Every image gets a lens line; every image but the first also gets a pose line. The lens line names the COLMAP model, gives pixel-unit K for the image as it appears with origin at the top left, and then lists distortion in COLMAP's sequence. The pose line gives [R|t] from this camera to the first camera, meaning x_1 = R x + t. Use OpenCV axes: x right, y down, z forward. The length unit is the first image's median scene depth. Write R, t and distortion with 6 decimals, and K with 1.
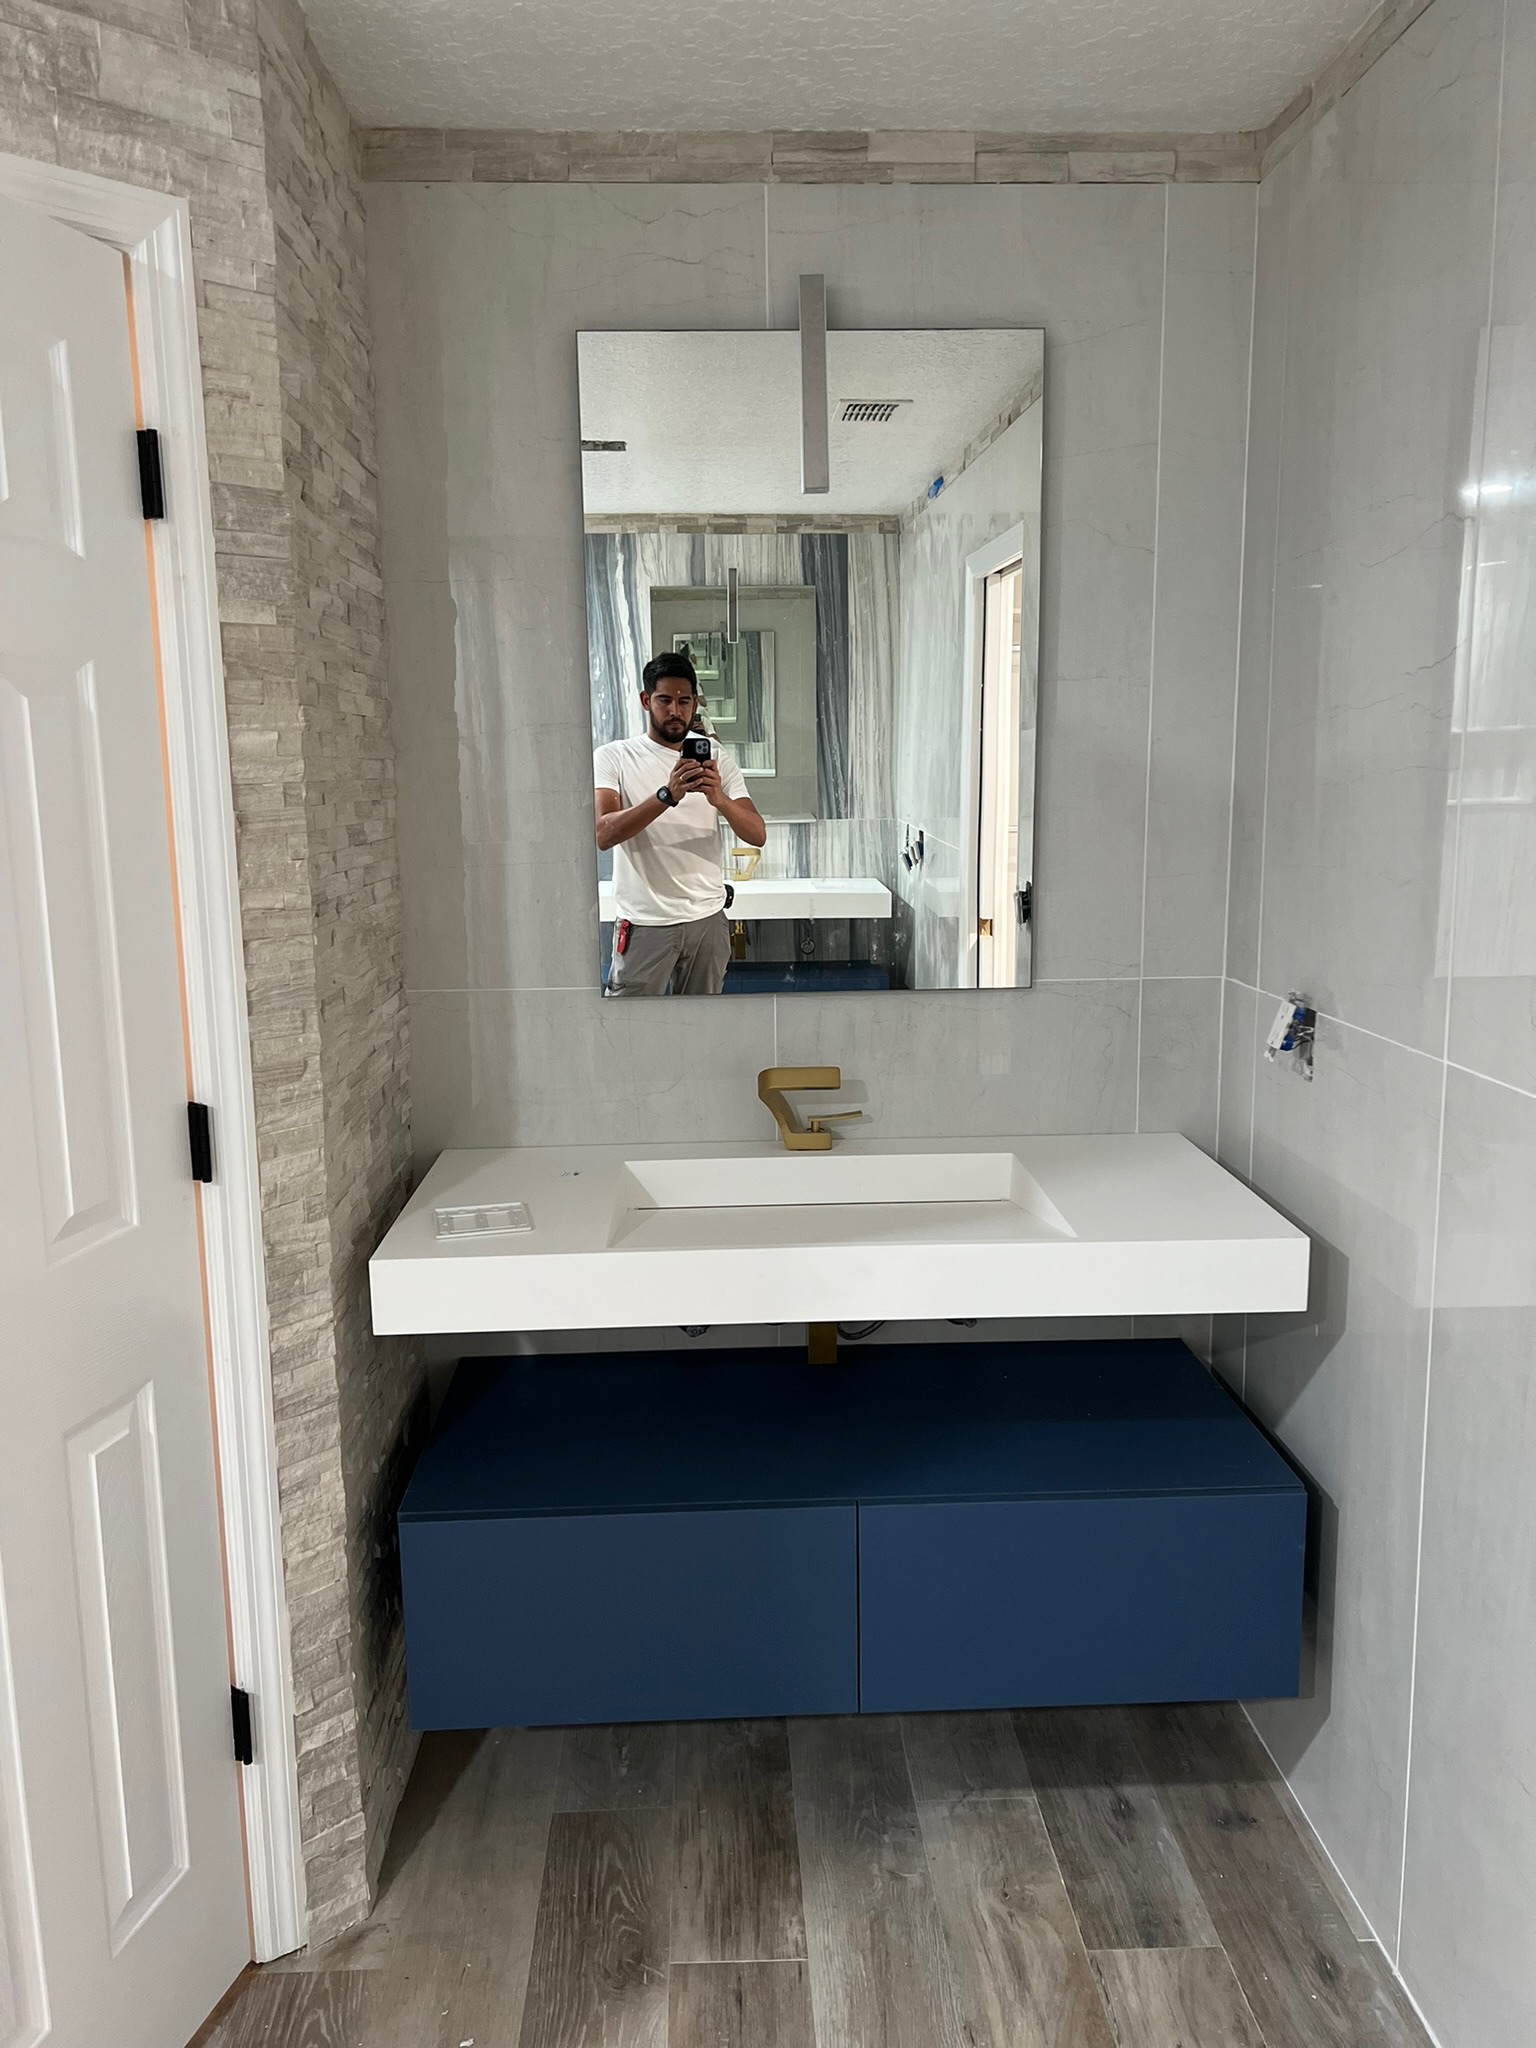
lens RADIAL K [[1542.0, 0, 775.4], [0, 1542.0, 1016.3], [0, 0, 1]] dist [0.071929, -0.087183]
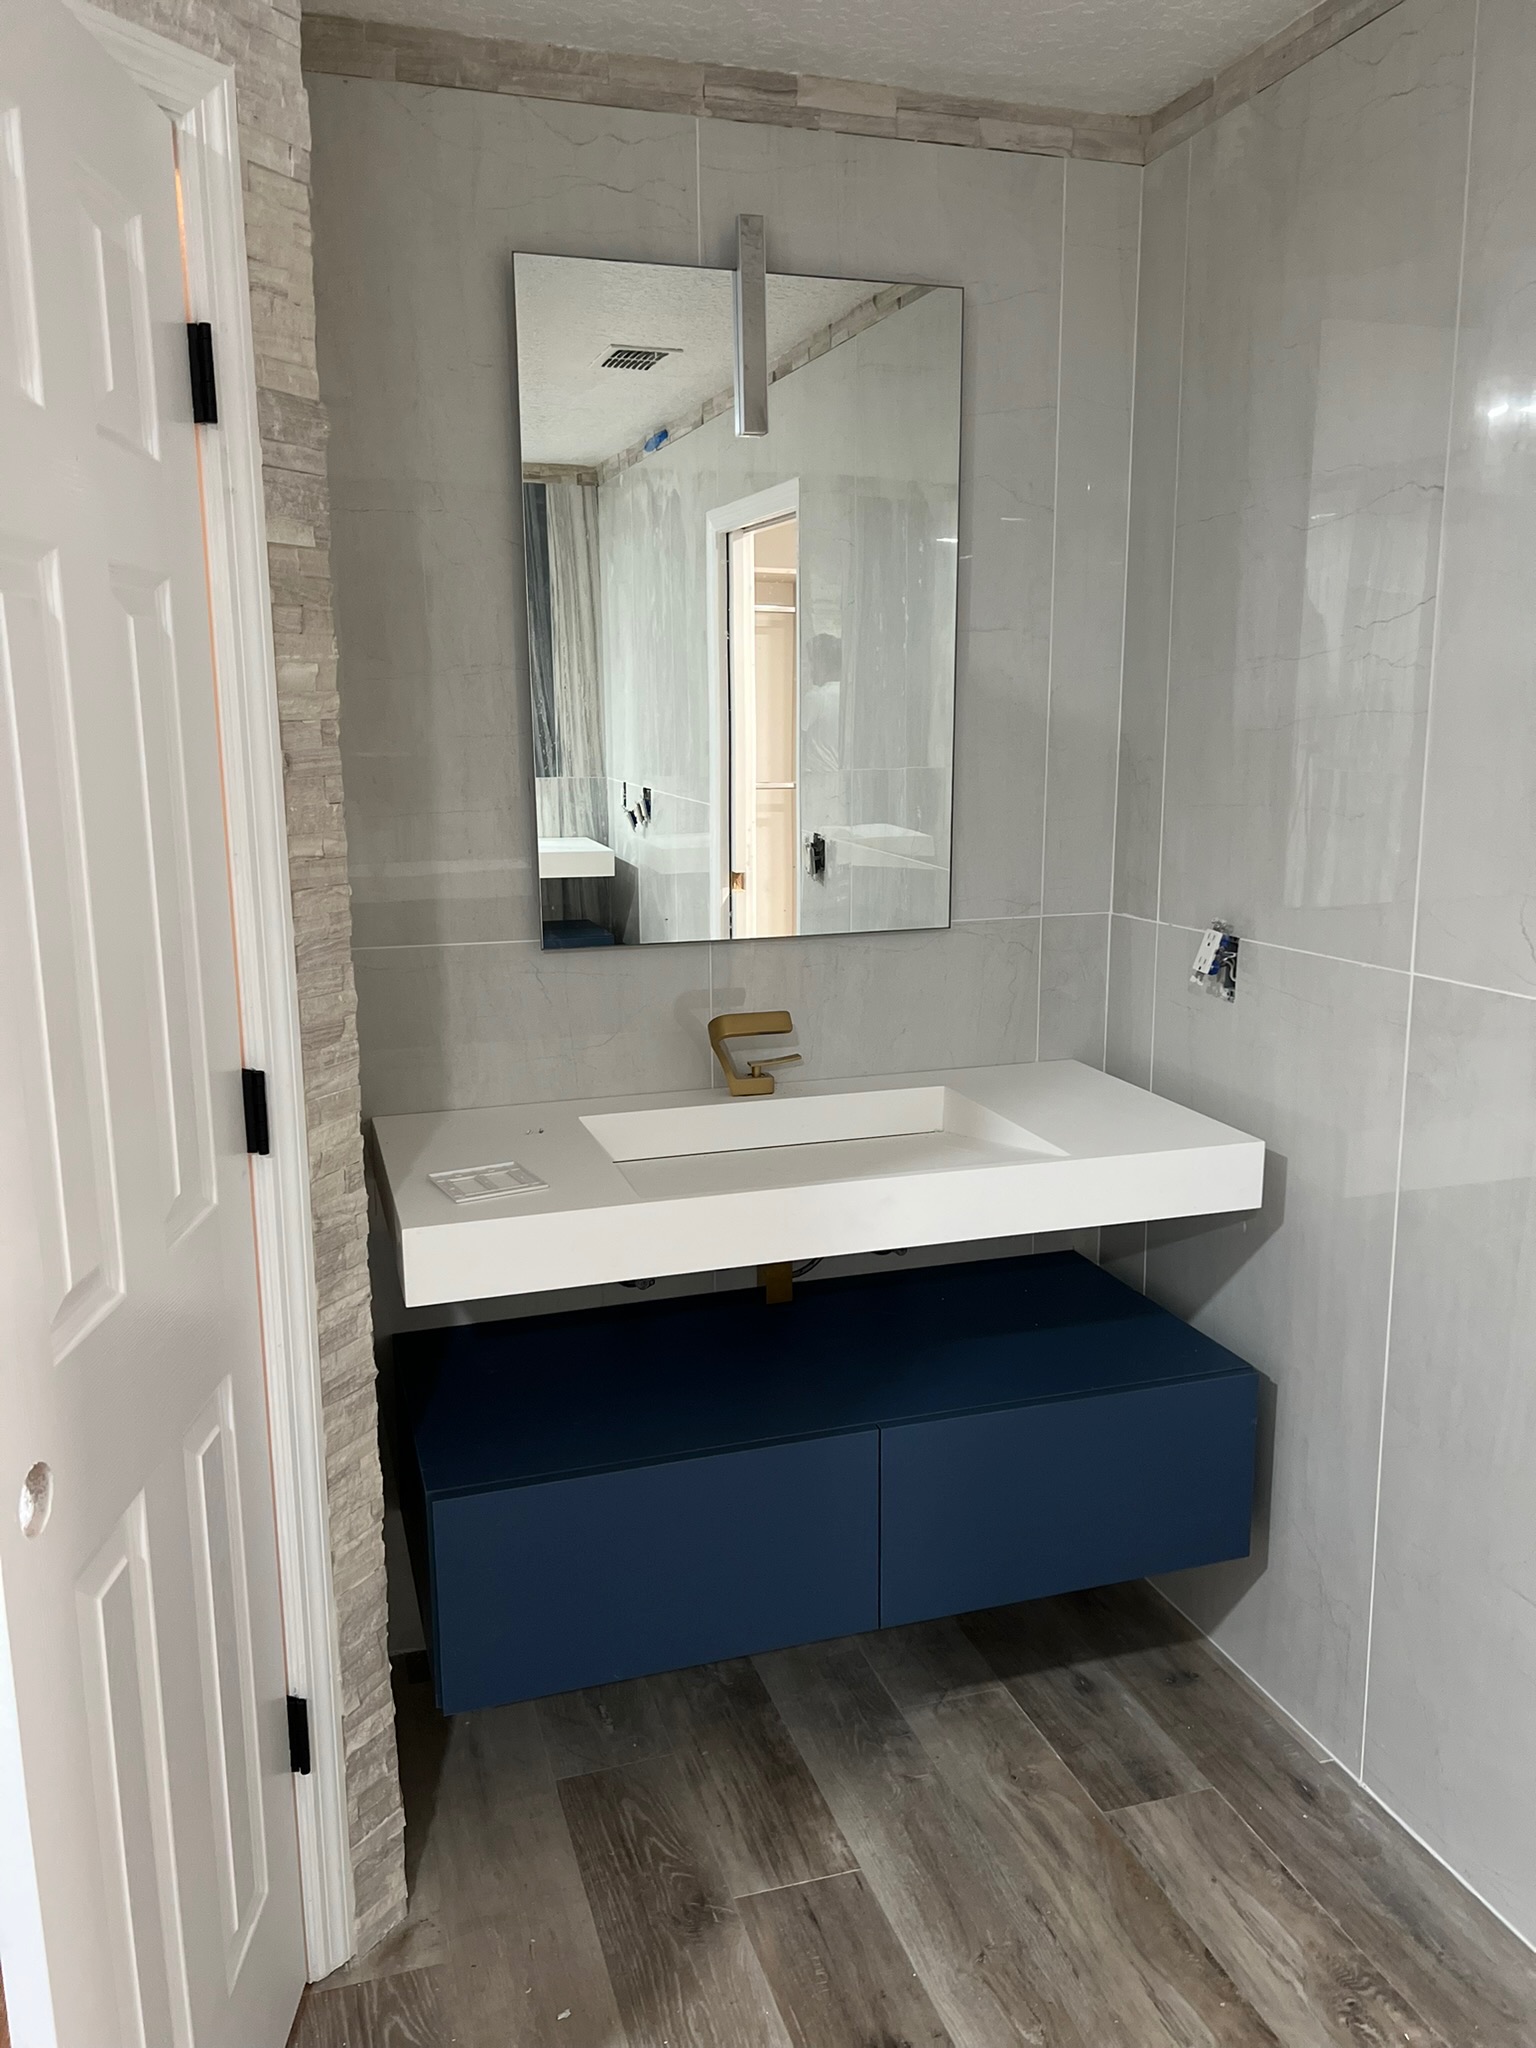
lens RADIAL K [[1542.0, 0, 775.4], [0, 1542.0, 1016.3], [0, 0, 1]] dist [0.071929, -0.087183]
pose [[0.963708, -0.044358, 0.263249, -0.269939], [0.038336, 0.998873, 0.027972, 0.009316], [-0.264193, -0.016865, 0.964322, 0.028789]]
